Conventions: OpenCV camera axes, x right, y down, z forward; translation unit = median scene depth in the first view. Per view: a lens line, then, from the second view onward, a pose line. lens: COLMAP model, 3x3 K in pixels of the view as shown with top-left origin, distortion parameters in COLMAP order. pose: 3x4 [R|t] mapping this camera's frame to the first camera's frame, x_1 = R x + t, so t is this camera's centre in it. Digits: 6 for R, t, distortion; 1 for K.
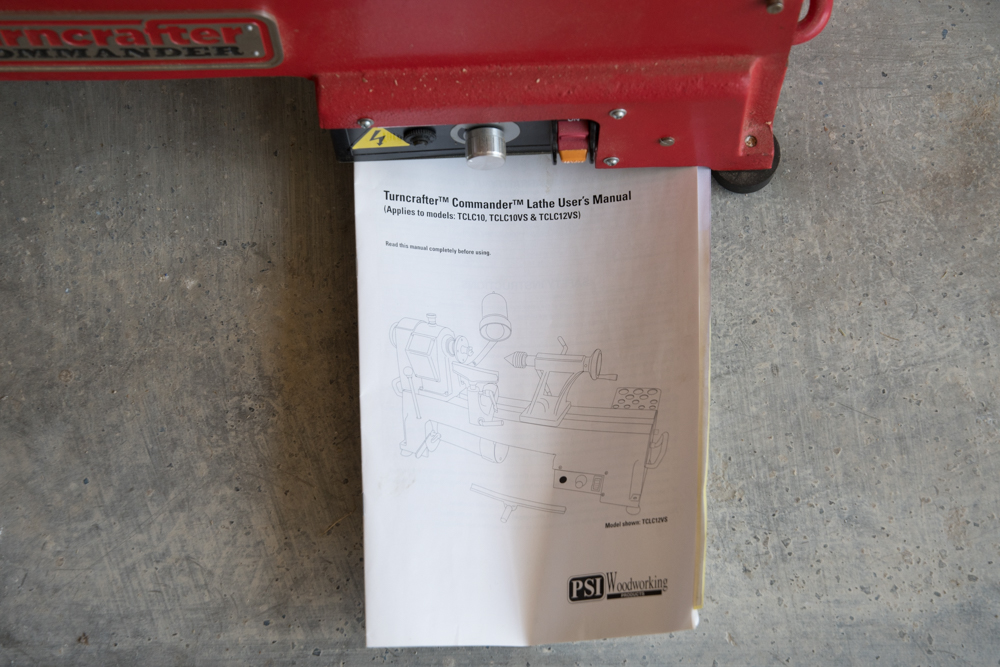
lens RADIAL K [[1654.5, 0, 500.9], [0, 1654.5, 337.3], [0, 0, 1]] dist [0.257444, 0.000000]
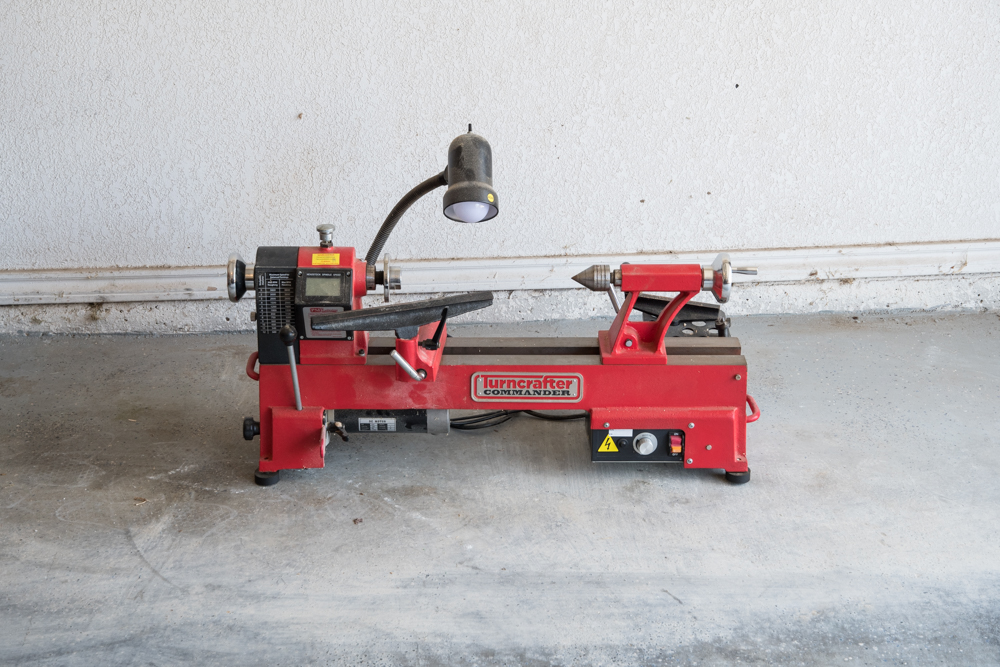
lens RADIAL K [[1654.5, 0, 495.4], [0, 1654.5, 326.6], [0, 0, 1]] dist [0.257444, 0.000000]
pose [[0.999630, 0.022387, -0.015461, -0.222037], [-0.025849, 0.604241, -0.796382, 1.991146], [-0.008487, 0.796487, 0.604596, -0.872243]]
